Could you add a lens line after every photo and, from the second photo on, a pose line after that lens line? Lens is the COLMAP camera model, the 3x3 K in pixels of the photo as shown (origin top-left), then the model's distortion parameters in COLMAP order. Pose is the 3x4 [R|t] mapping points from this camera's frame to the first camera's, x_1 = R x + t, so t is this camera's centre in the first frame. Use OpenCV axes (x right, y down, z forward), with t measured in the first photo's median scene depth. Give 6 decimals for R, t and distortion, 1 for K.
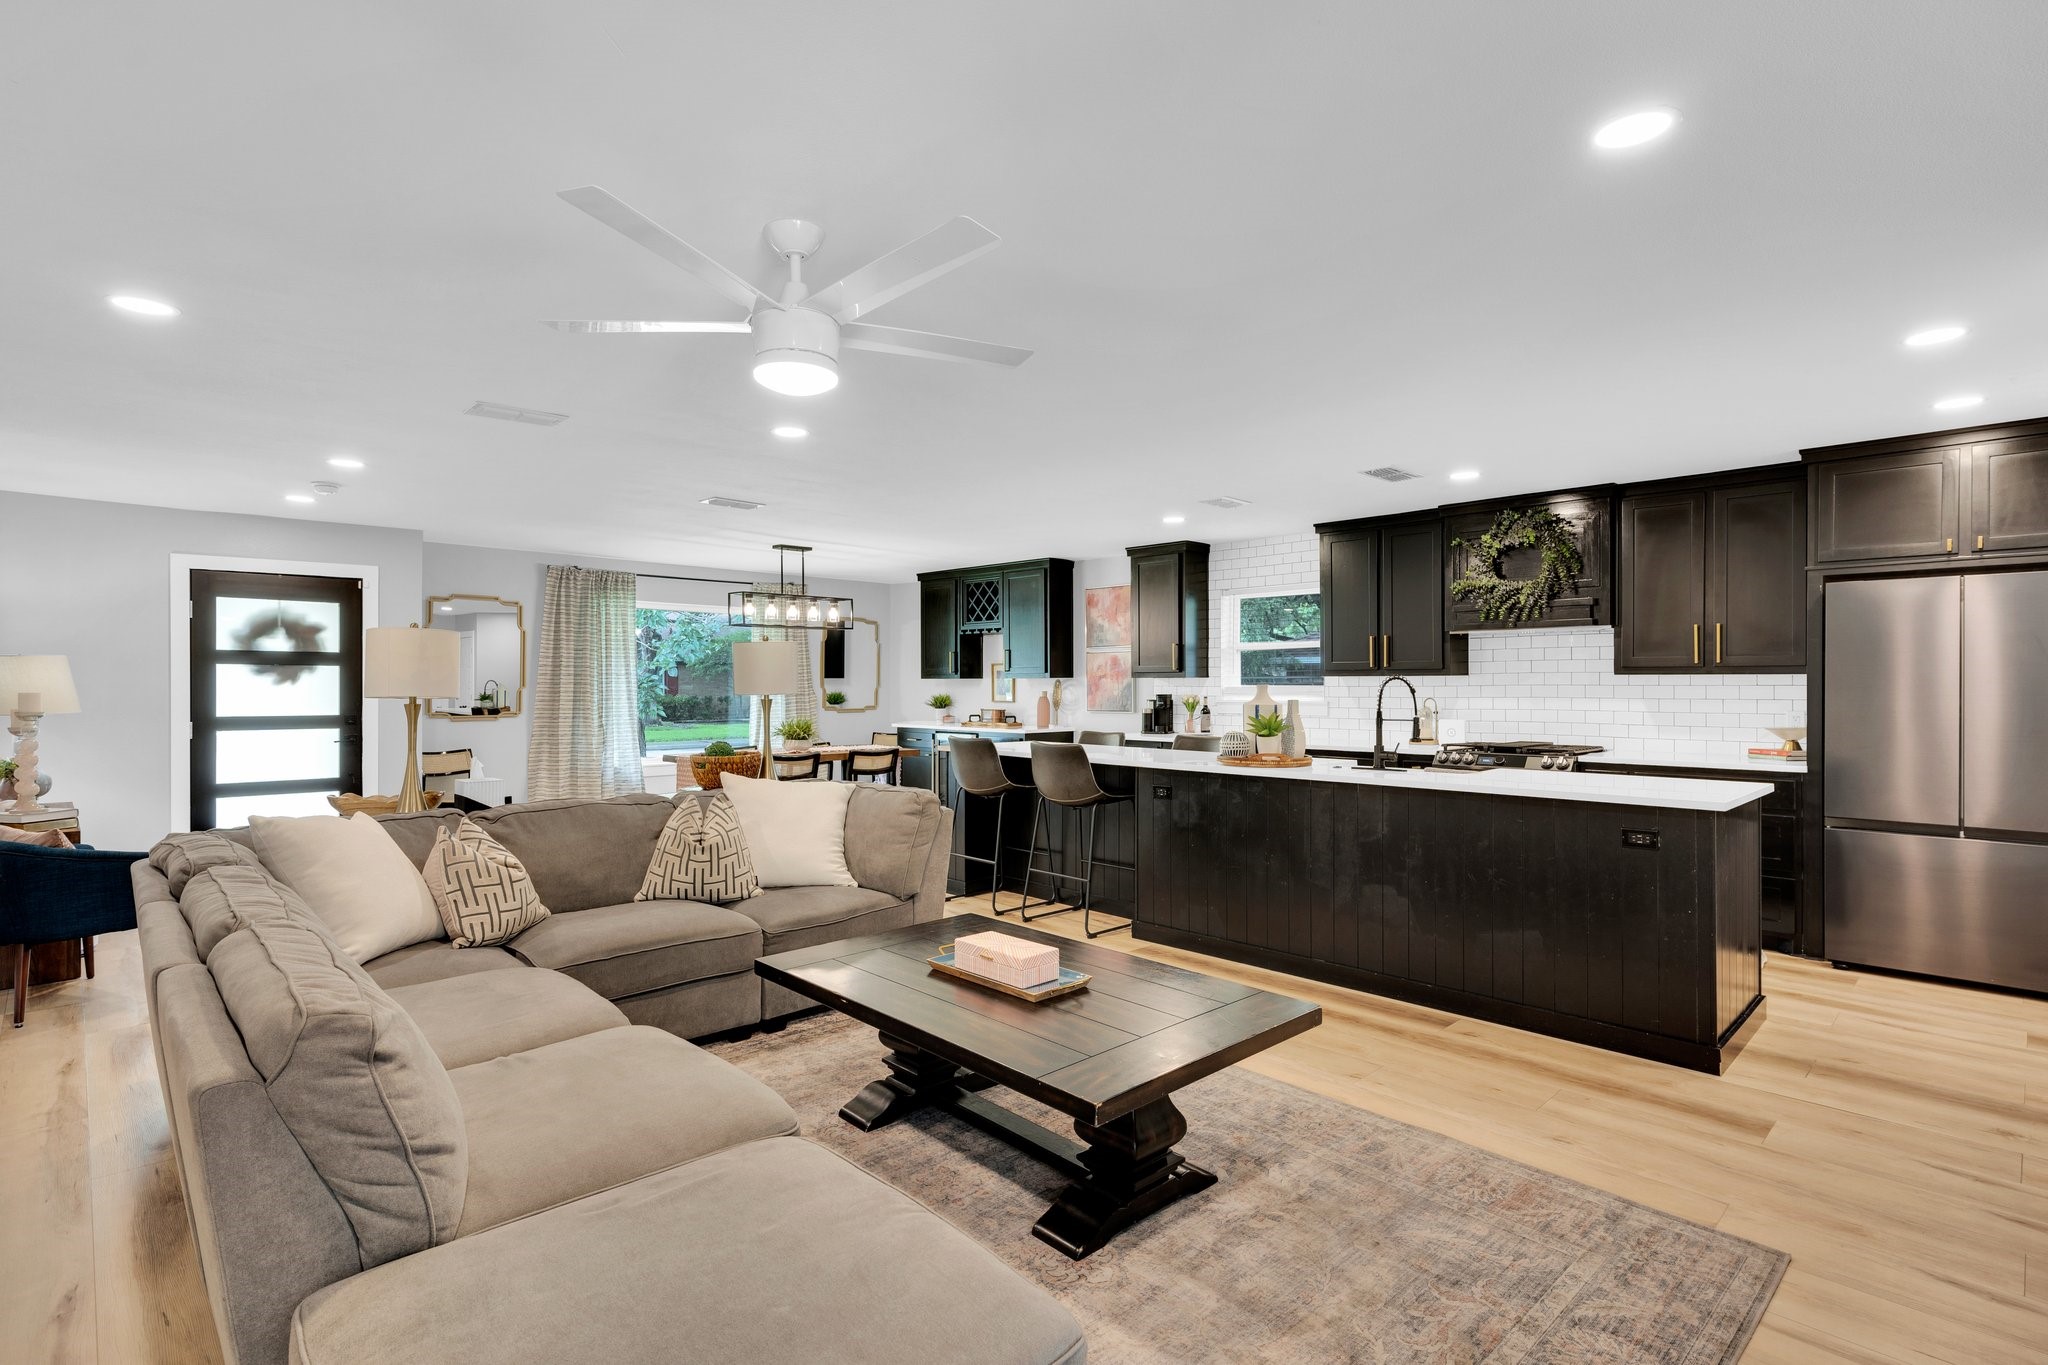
lens RADIAL K [[977.4, 0, 1031.8], [0, 977.4, 686.4], [0, 0, 1]] dist [0.003805, 0.000638]
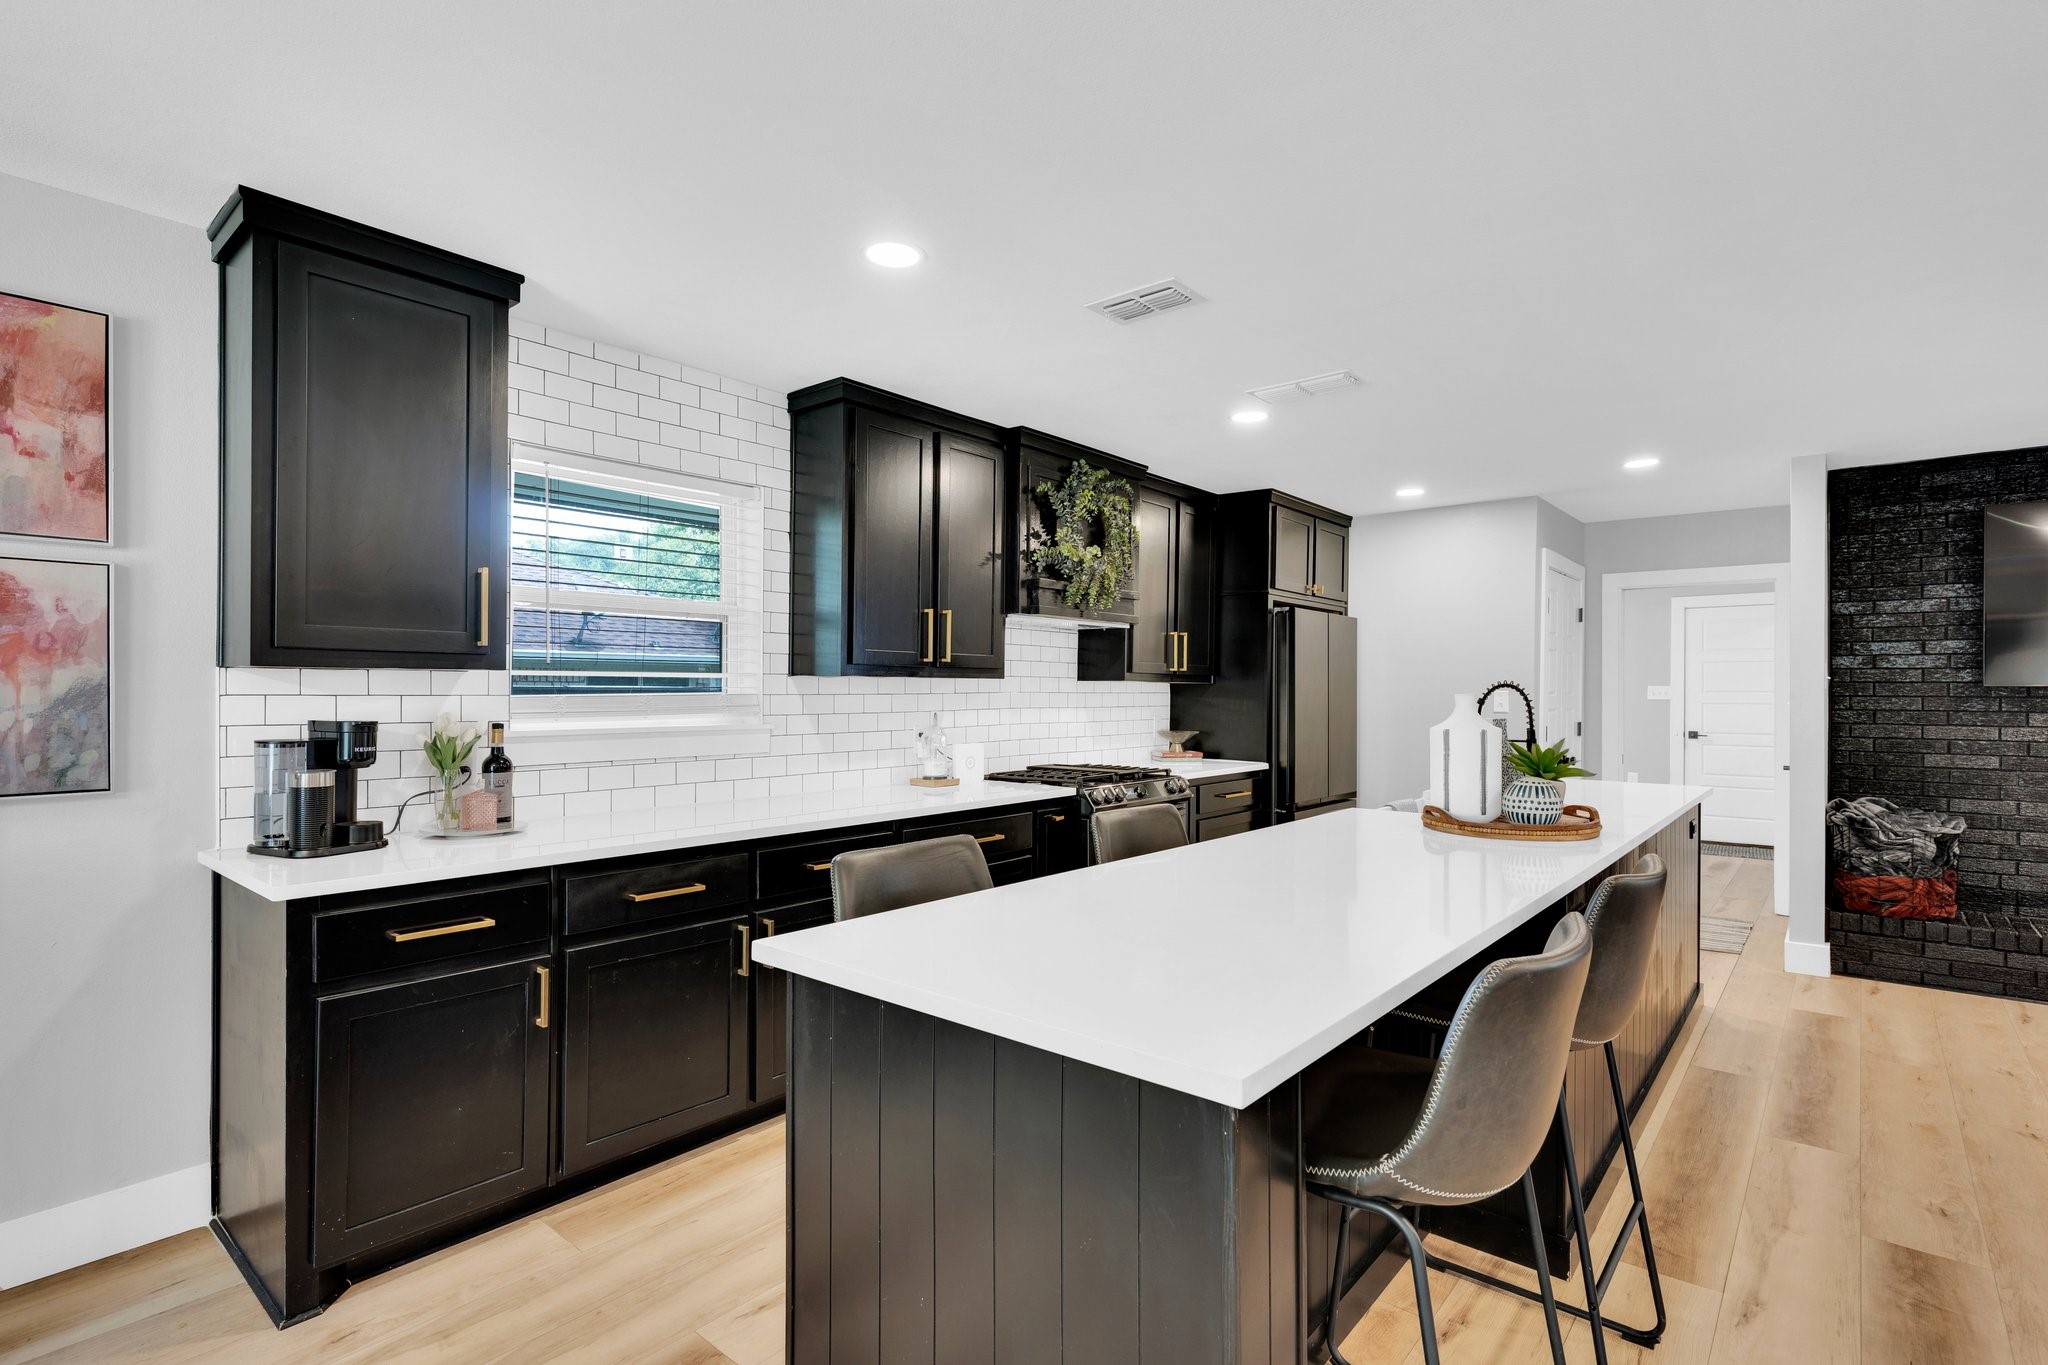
lens RADIAL K [[977.4, 0, 1012.1], [0, 977.4, 689.6], [0, 0, 1]] dist [0.003805, 0.000638]
pose [[-0.089204, -0.000208, 0.996013, -0.263836], [-0.002252, 0.999997, 0.000007, -0.003712], [-0.996011, -0.002242, -0.089204, 1.109642]]
